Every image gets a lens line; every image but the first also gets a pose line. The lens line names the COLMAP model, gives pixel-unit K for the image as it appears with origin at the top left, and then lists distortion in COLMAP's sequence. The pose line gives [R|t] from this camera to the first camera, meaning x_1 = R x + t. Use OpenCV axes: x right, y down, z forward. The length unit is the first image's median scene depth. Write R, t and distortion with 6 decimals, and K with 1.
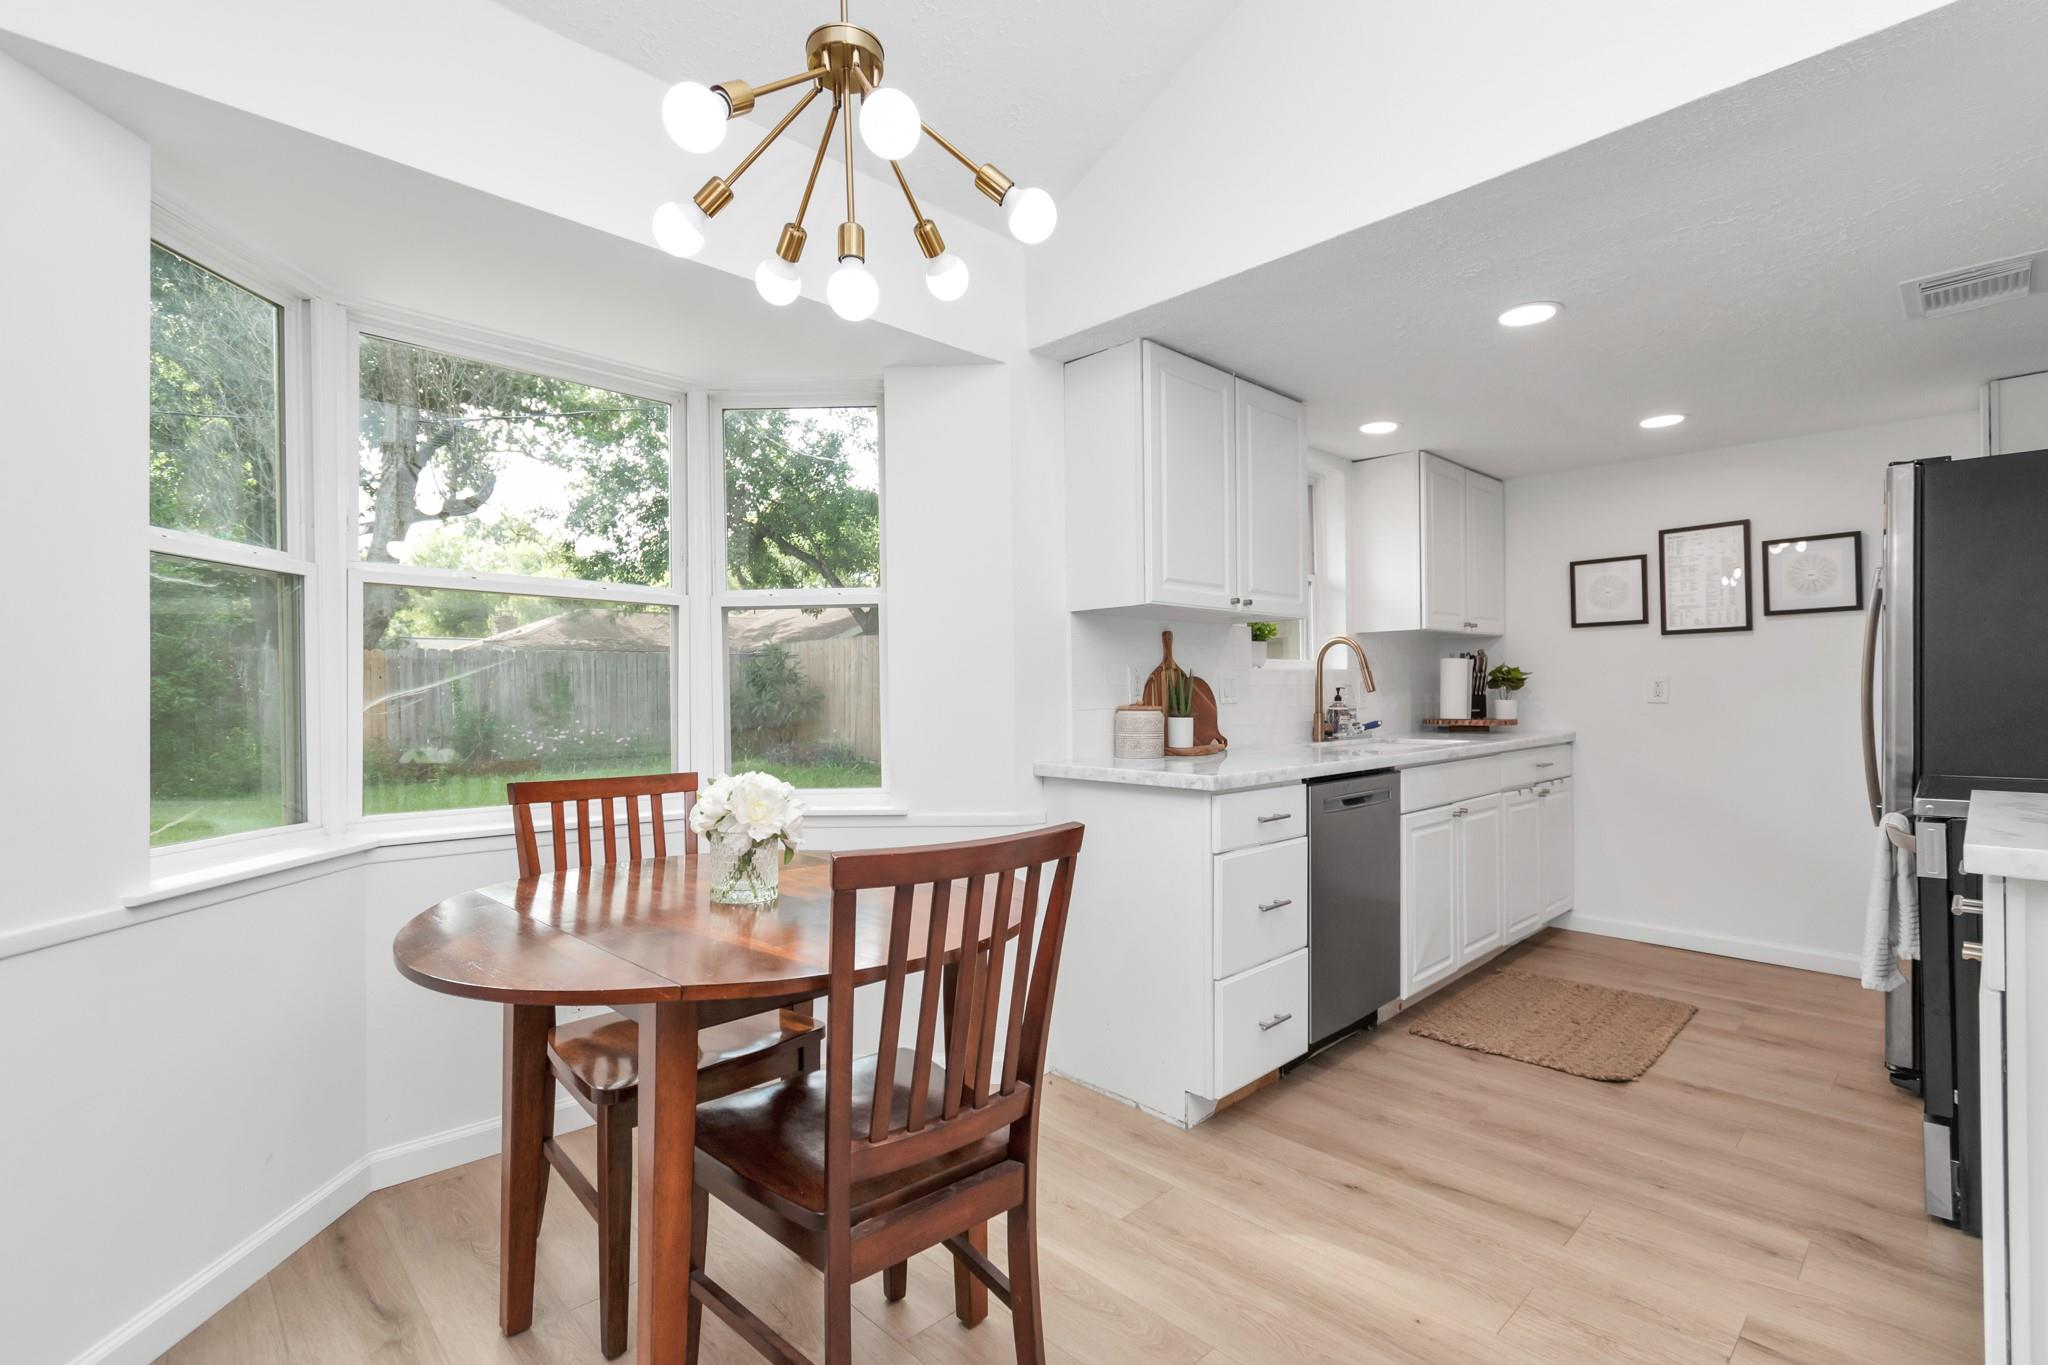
lens RADIAL K [[995.2, 0, 1027.6], [0, 995.2, 688.3], [0, 0, 1]] dist [-0.002949, -0.000123]
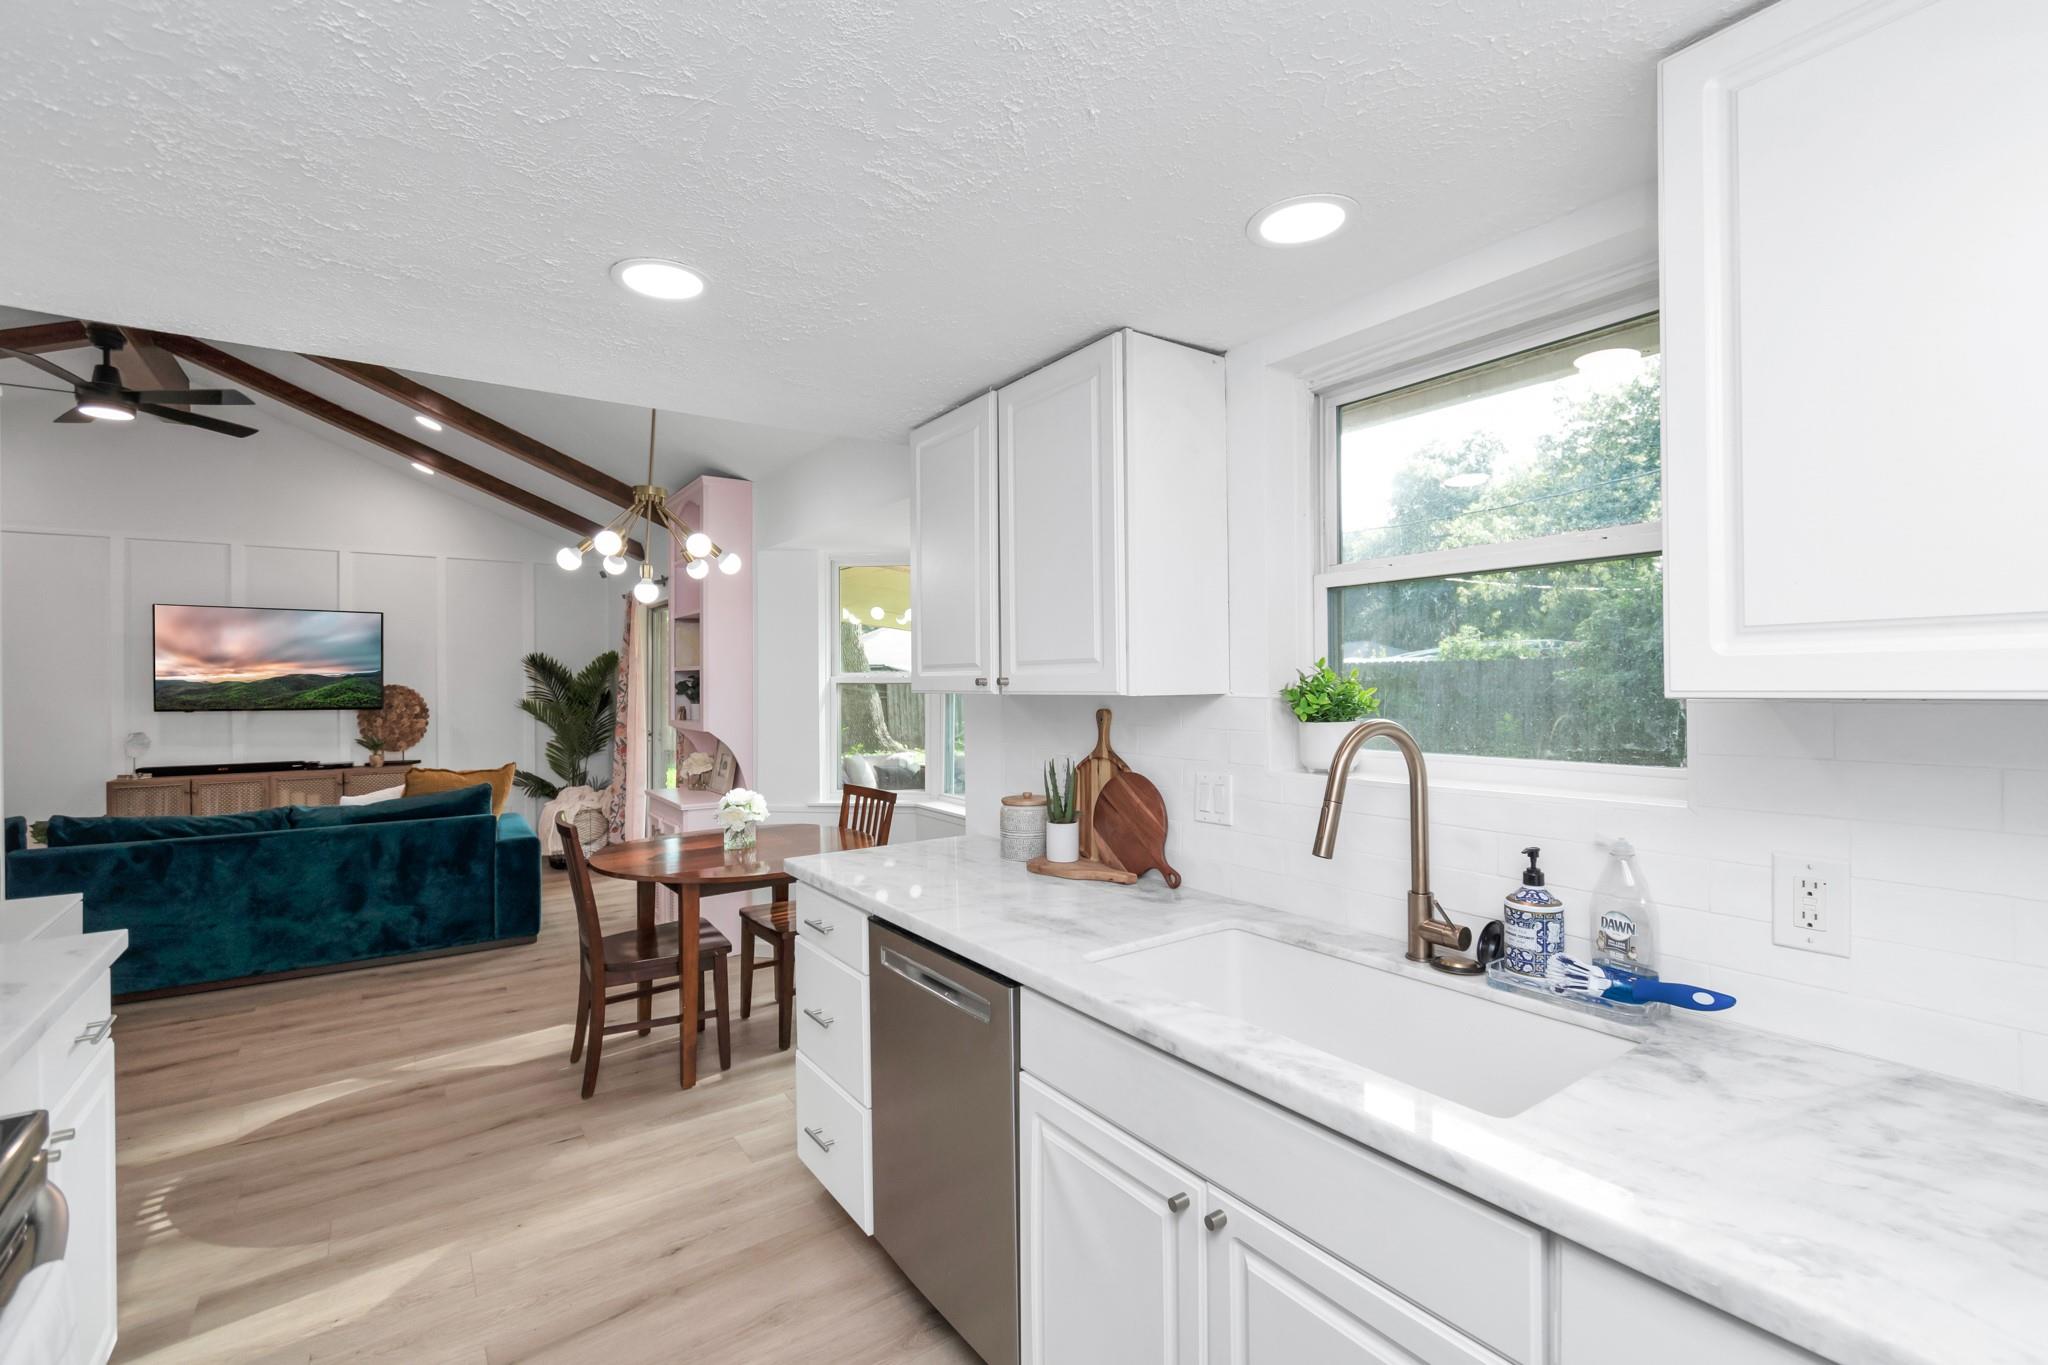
lens RADIAL K [[896.0, 0, 1021.5], [0, 896.0, 688.9], [0, 0, 1]] dist [-0.000240, -0.000187]
pose [[-0.183886, 0.013362, -0.982857, 0.846730], [0.009027, 0.999888, 0.011905, -0.083867], [0.982906, -0.006683, -0.183986, 1.087364]]
